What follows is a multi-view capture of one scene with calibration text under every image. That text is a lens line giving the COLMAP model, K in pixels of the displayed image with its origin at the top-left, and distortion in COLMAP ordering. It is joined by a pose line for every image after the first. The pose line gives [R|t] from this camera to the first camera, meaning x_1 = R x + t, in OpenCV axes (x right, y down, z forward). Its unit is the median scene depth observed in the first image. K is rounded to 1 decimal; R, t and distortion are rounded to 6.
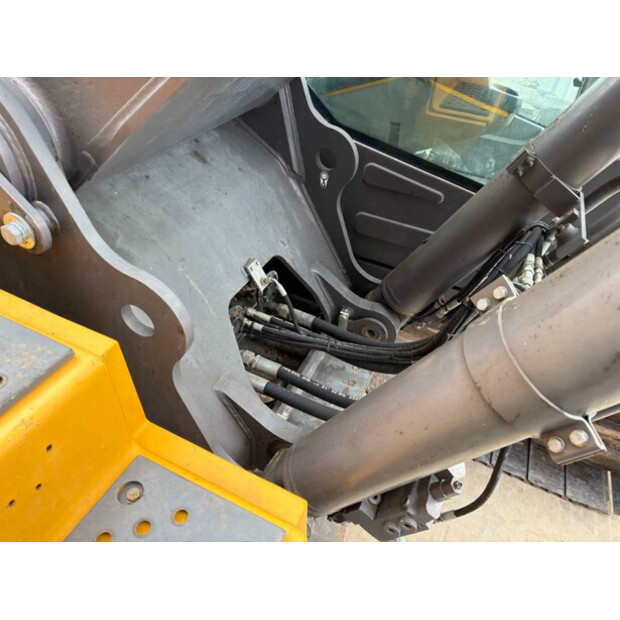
lens RADIAL K [[437.9, 0, 311.6], [0, 437.9, 307.9], [0, 0, 1]] dist [0.037534, -0.038631]
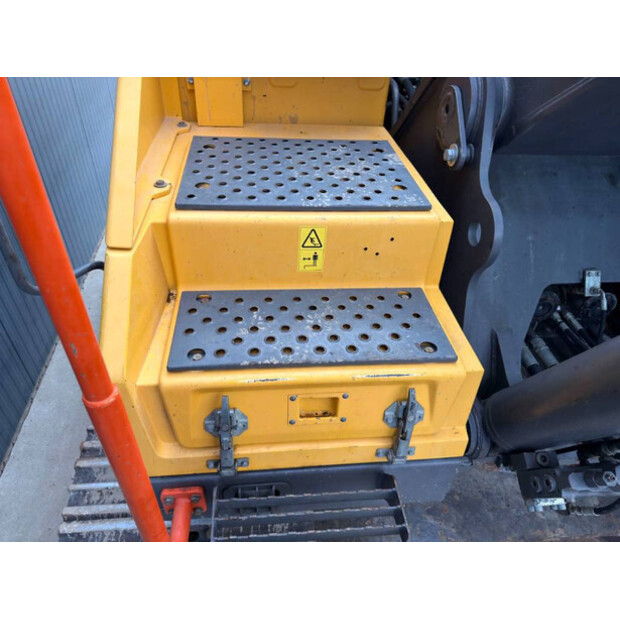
lens RADIAL K [[437.9, 0, 307.3], [0, 437.9, 311.2], [0, 0, 1]] dist [0.037534, -0.038631]
pose [[0.505335, 0.497236, -0.705261, 0.393844], [-0.564689, 0.808550, 0.165446, 0.238486], [0.652505, 0.314648, 0.689373, -0.267005]]
